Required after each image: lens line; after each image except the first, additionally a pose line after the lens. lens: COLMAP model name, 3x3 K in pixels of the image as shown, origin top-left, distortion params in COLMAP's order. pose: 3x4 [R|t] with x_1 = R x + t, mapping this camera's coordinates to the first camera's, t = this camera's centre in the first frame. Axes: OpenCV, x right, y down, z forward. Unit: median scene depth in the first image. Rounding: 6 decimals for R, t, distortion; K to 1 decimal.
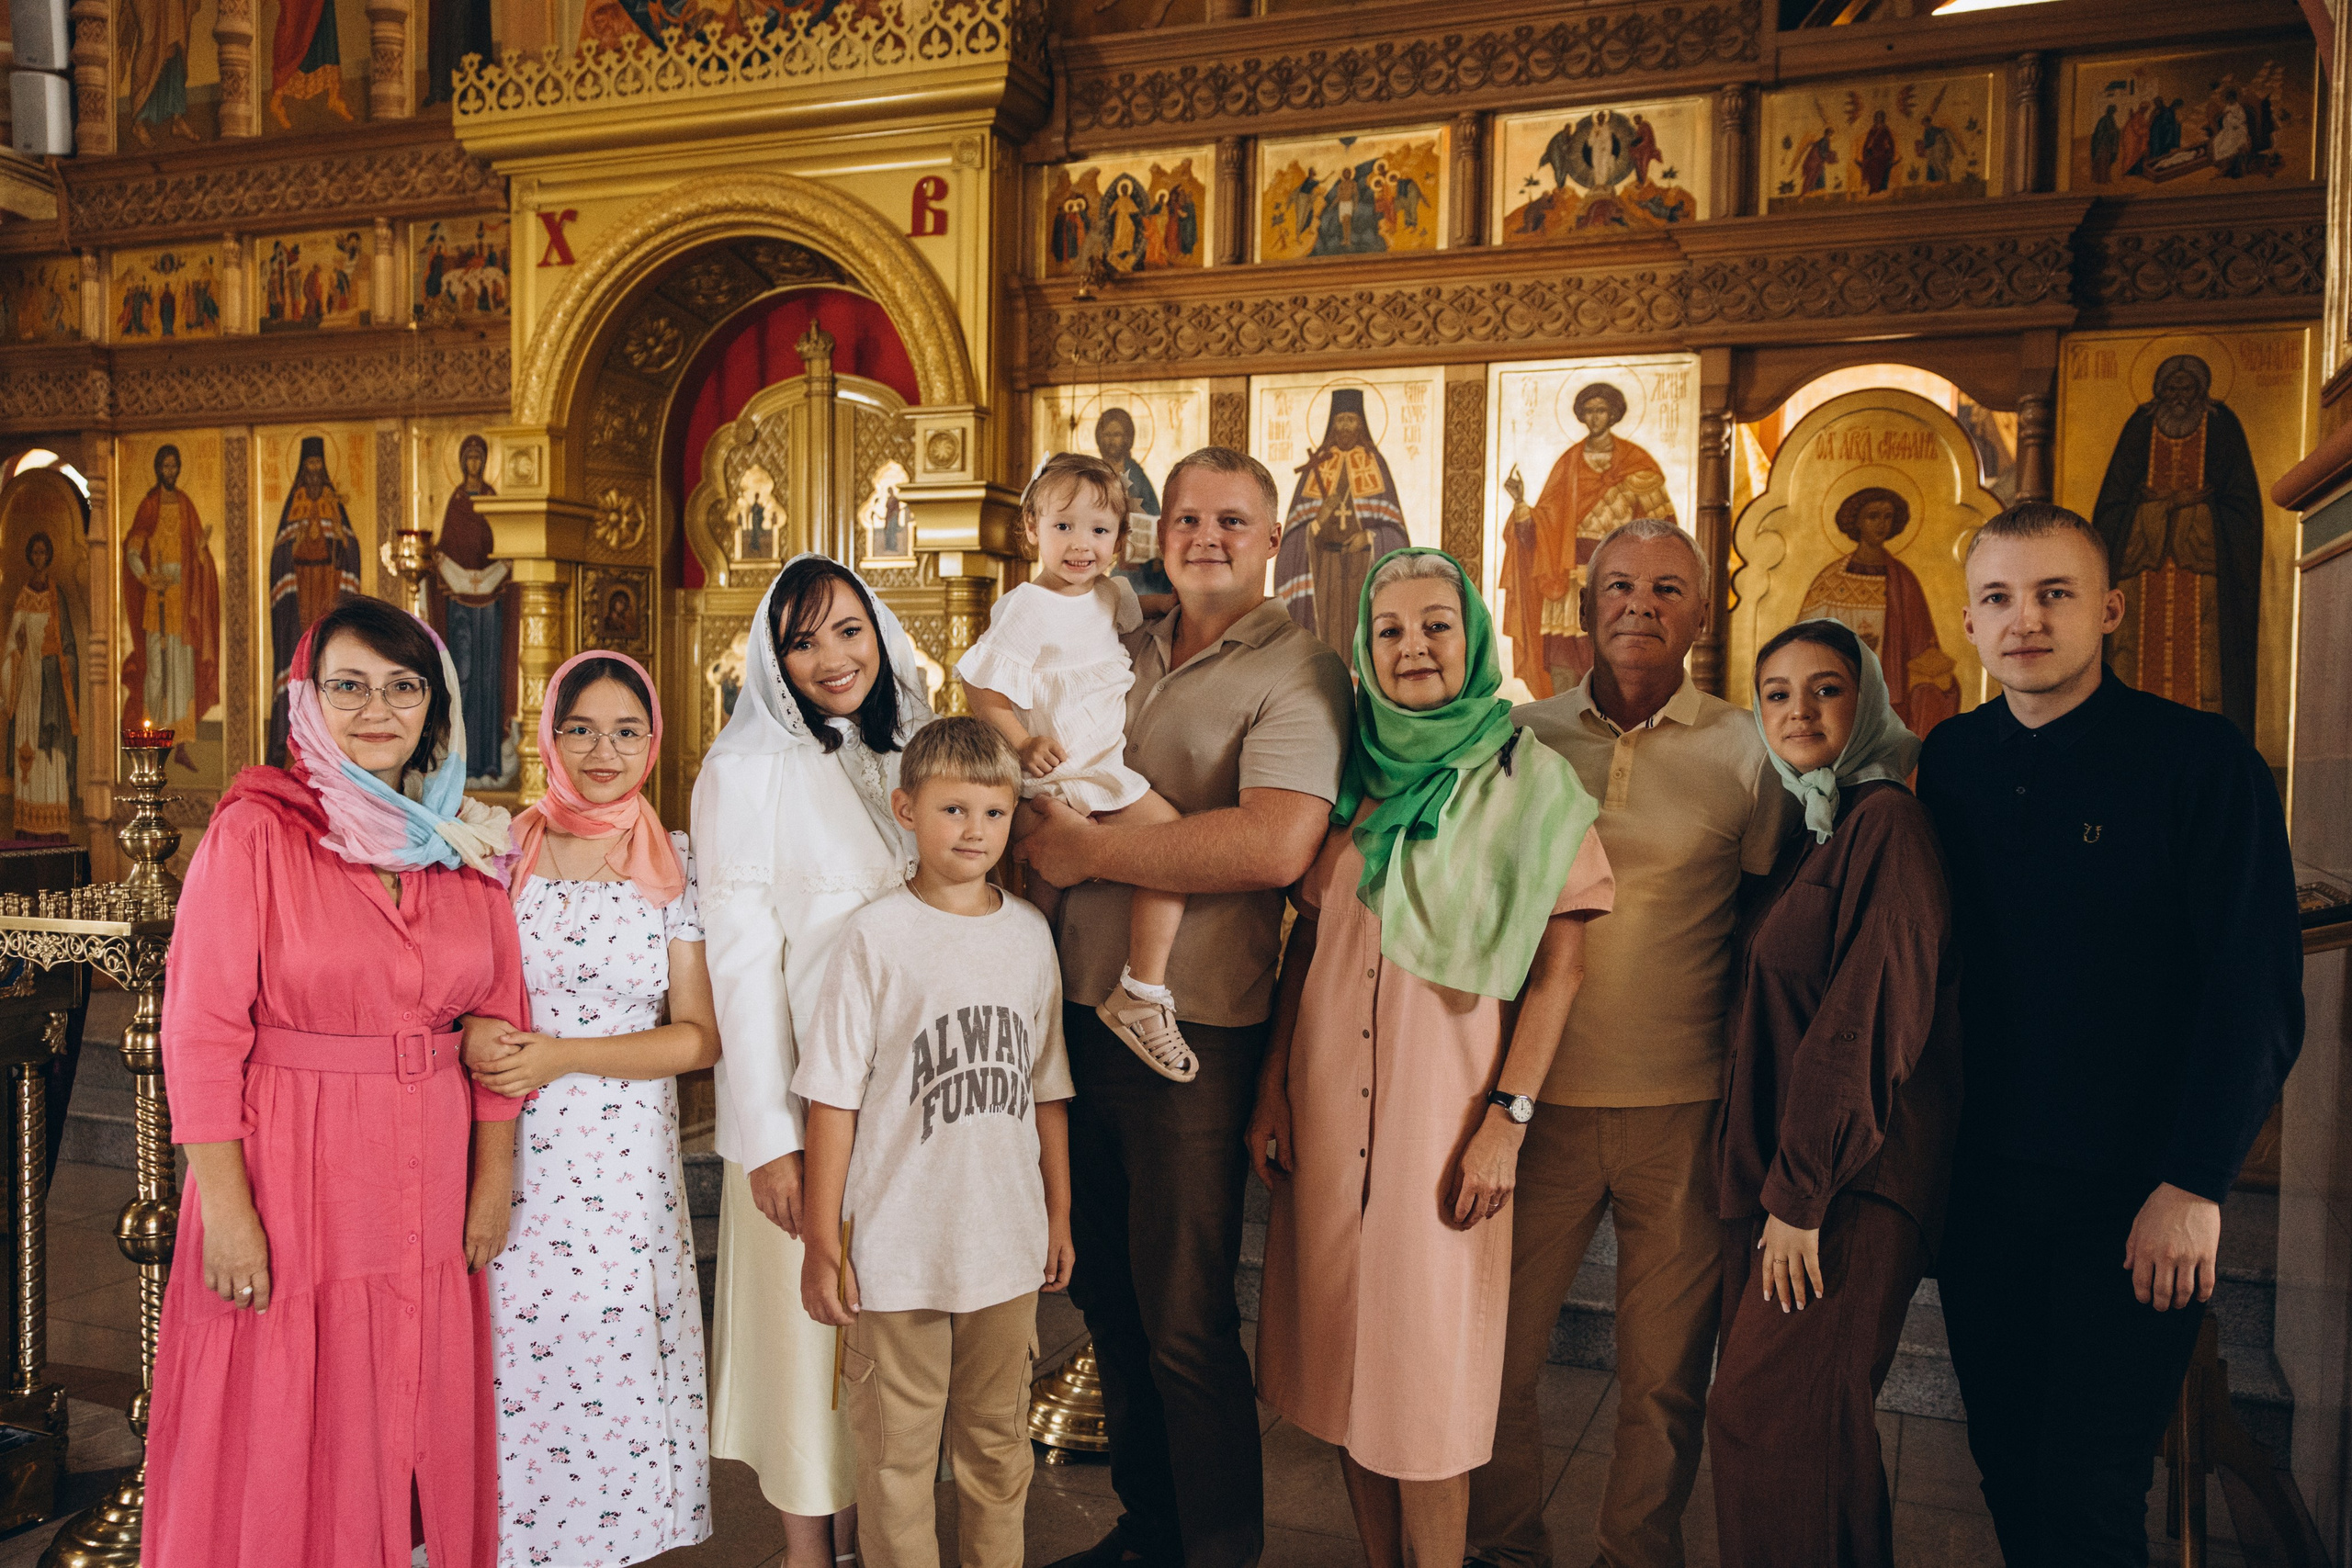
lens RADIAL K [[1981.5, 0, 1173.8], [0, 1981.5, 790.9], [0, 0, 1]] dist [0.036209, -0.025509]
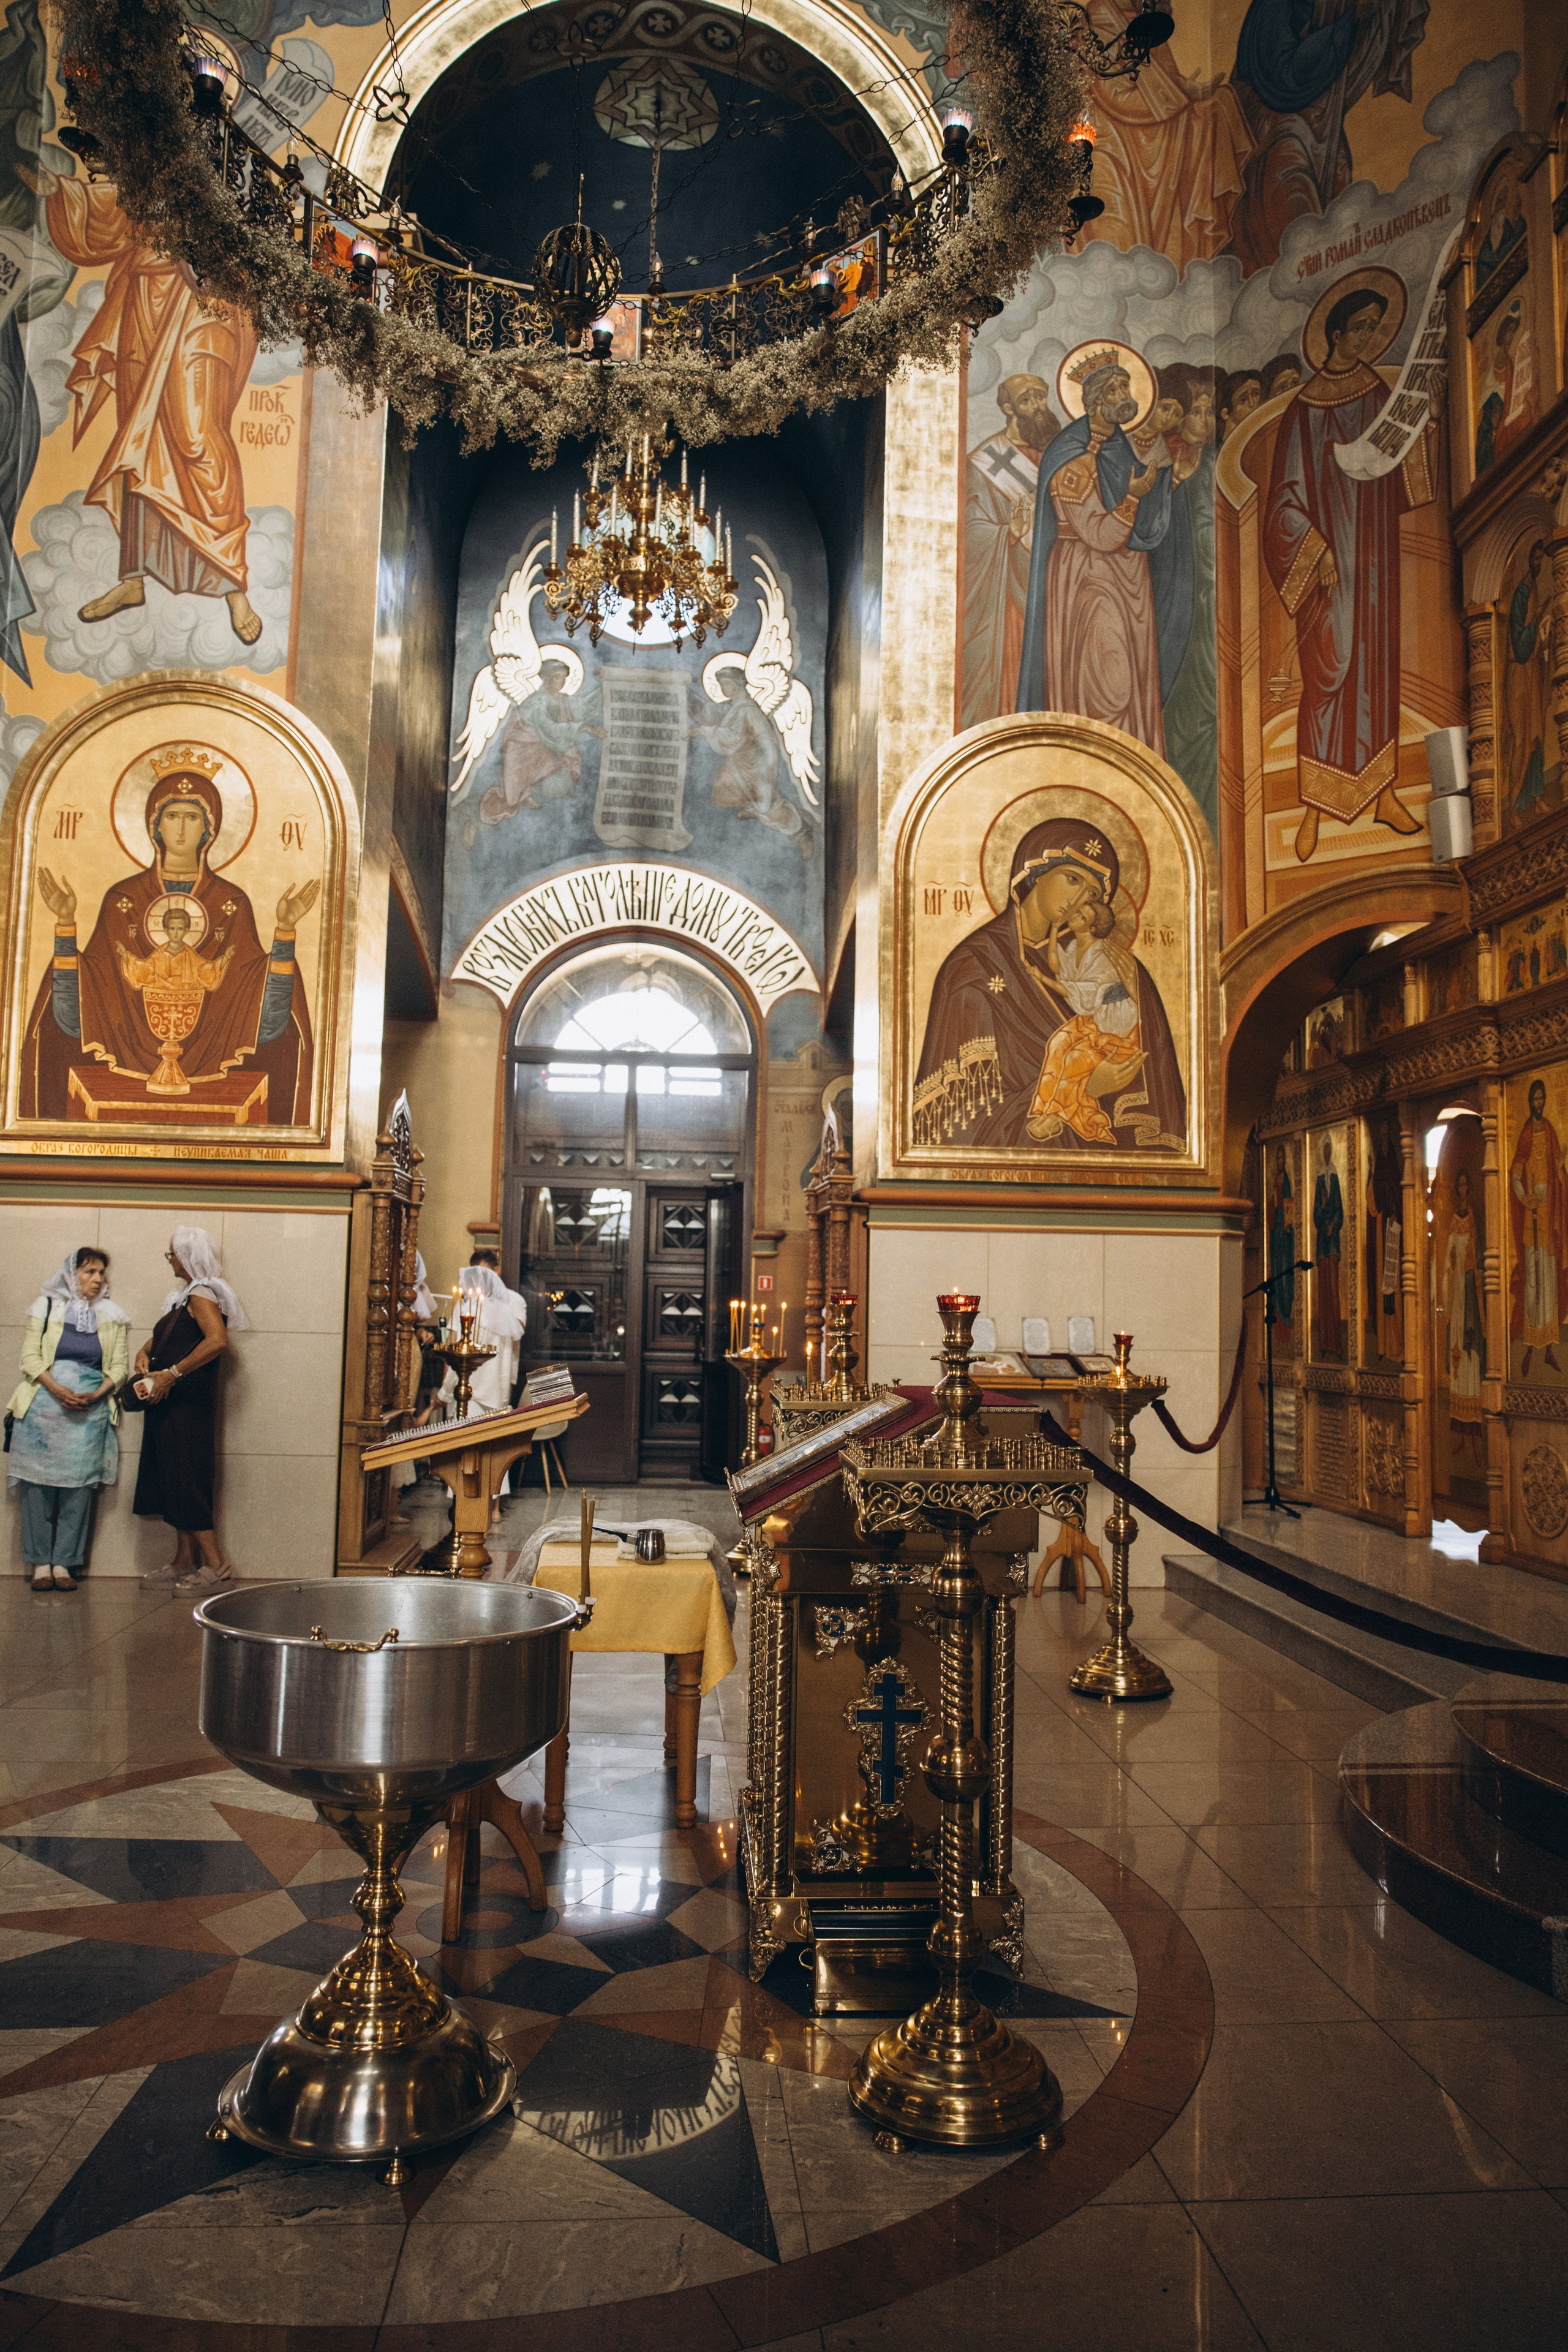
lens RADIAL K [[1587.8, 0, 773.9], [0, 1587.8, 1176.3], [0, 0, 1]] dist [-0.041410, 0.029441]
pose [[0.441559, -0.081436, -0.893529, 0.113329], [-0.048668, 0.992232, -0.114482, 0.004466], [0.895911, 0.094037, 0.434166, 0.265060]]
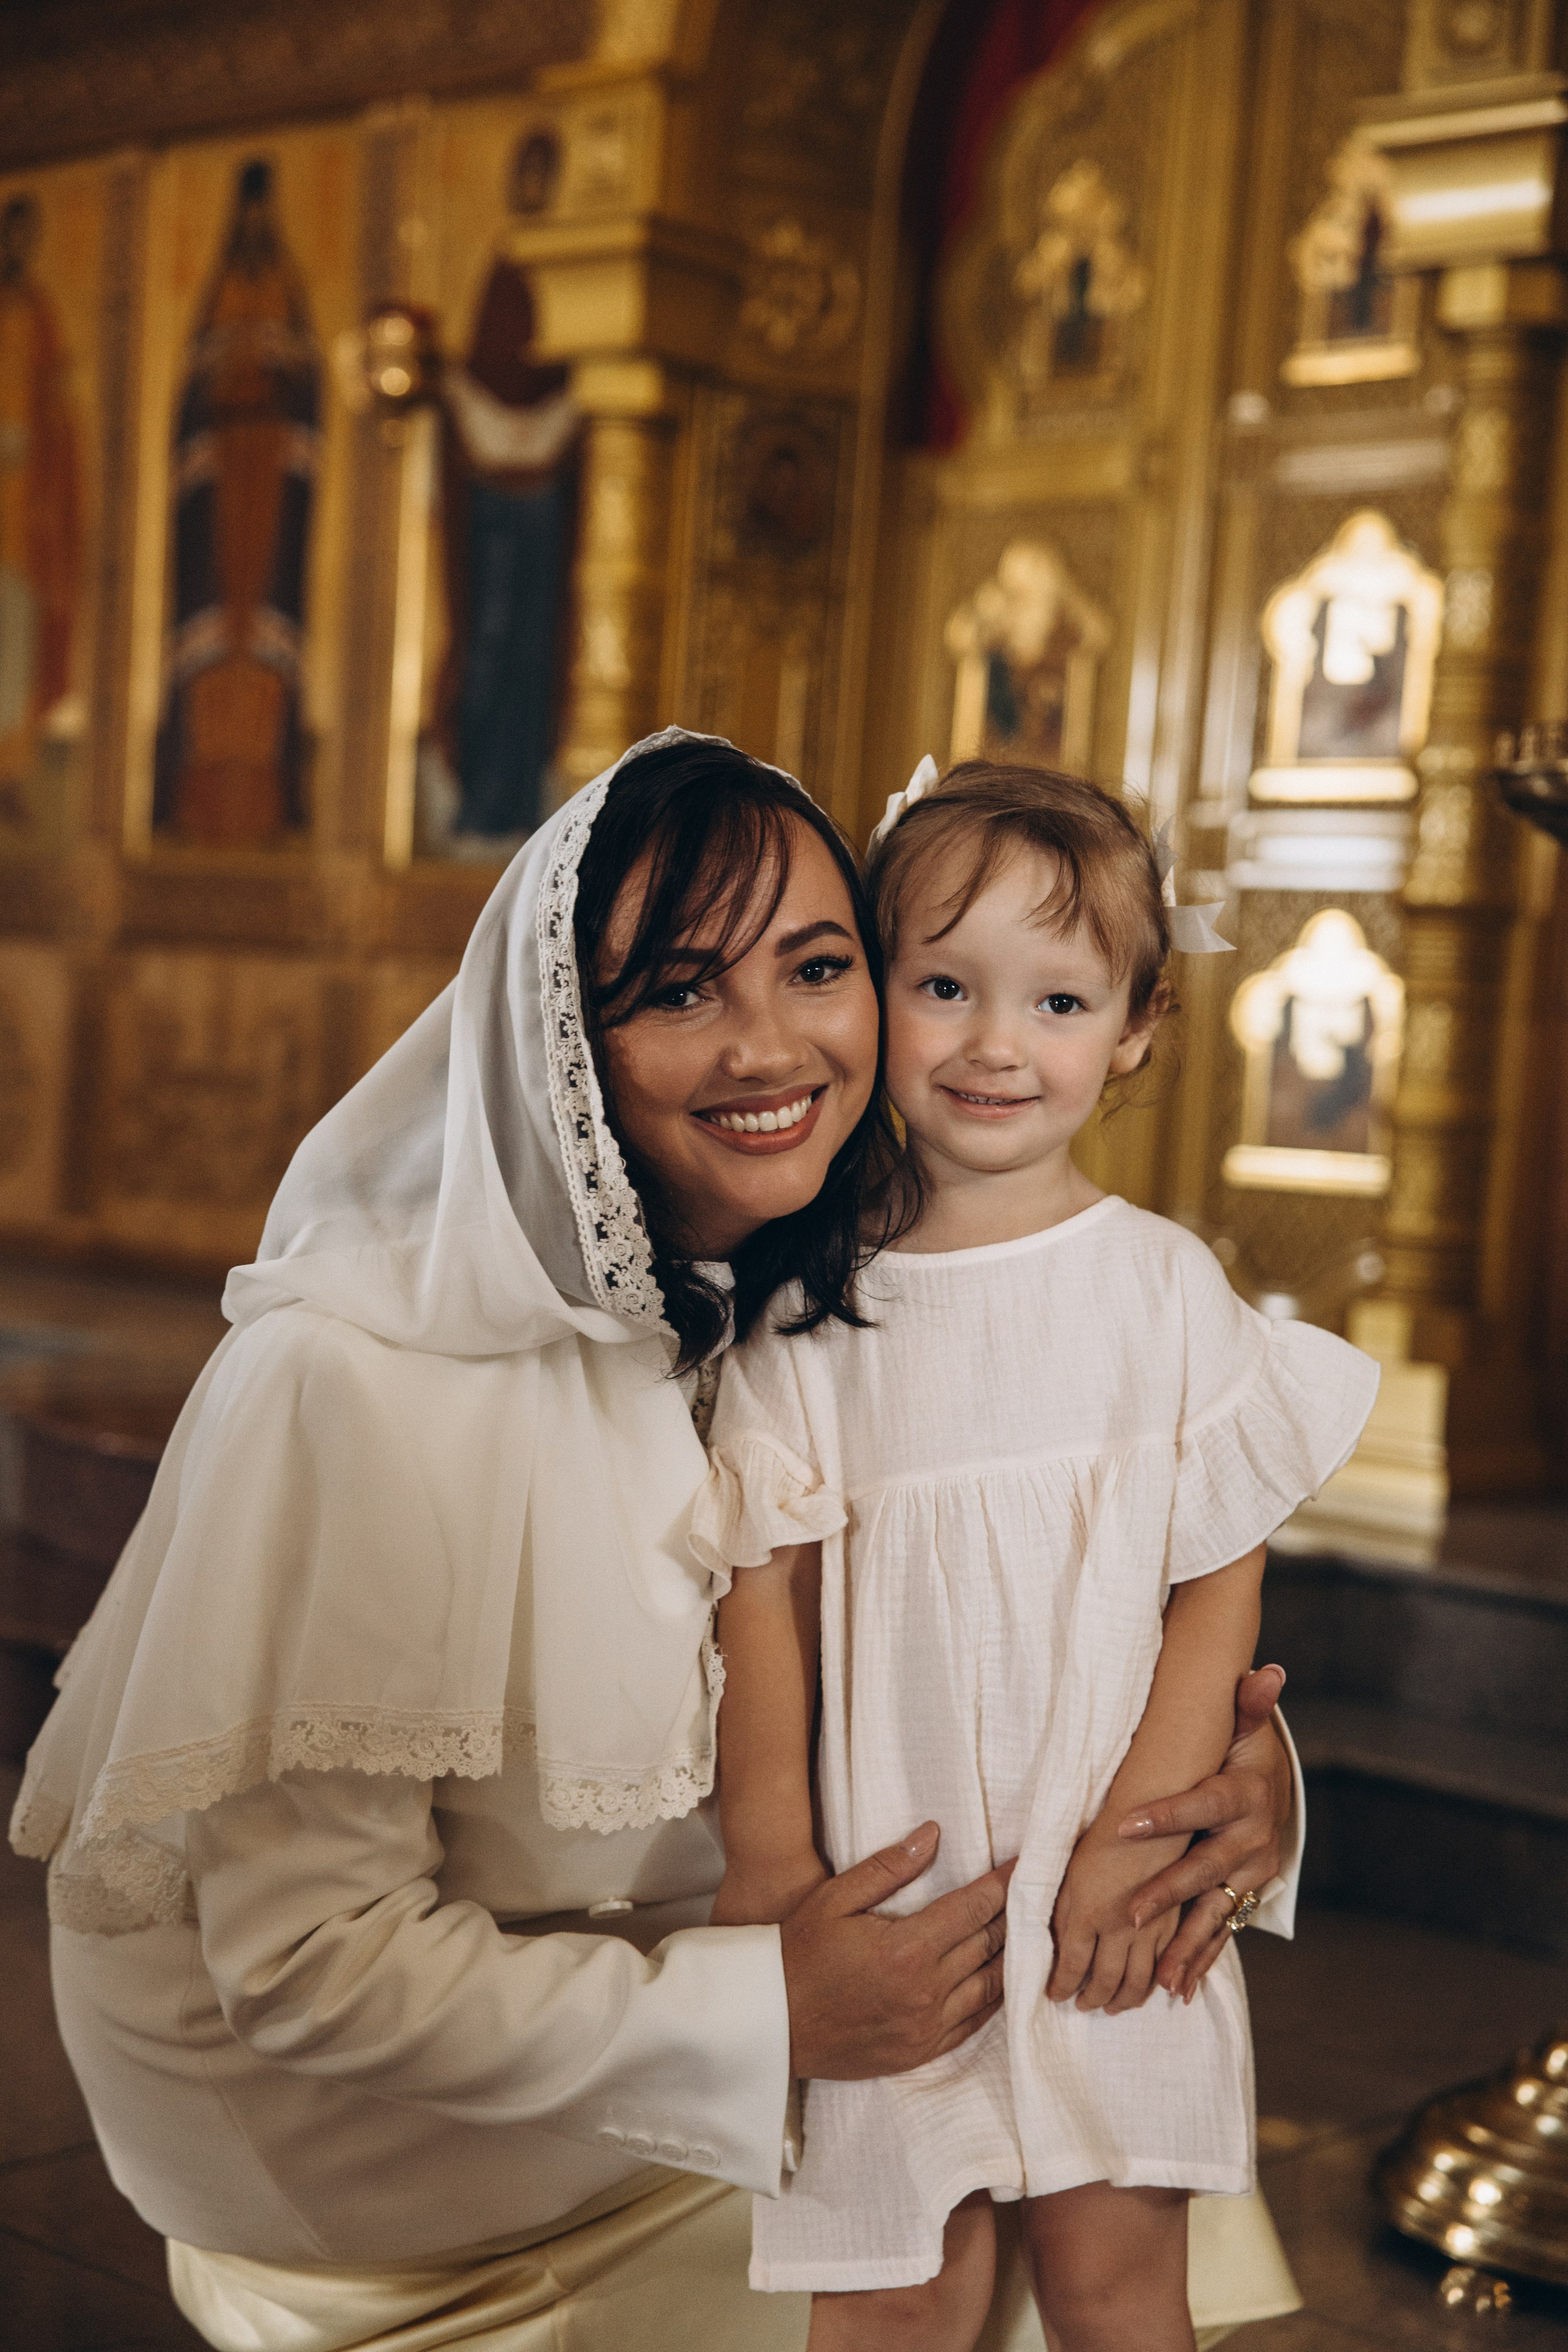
lens RADIAL K [[3633.4, 0, 771.2], [0, 3633.4, 1181.7], [0, 0, 1]] dist [0.321153, 0.000000]
pose [[0.942443, 0.064726, -0.328042, 0.020330], [-0.070305, 0.997512, -0.005163, 0.084542], [0.326891, 0.027929, 0.944649, 0.172912]]
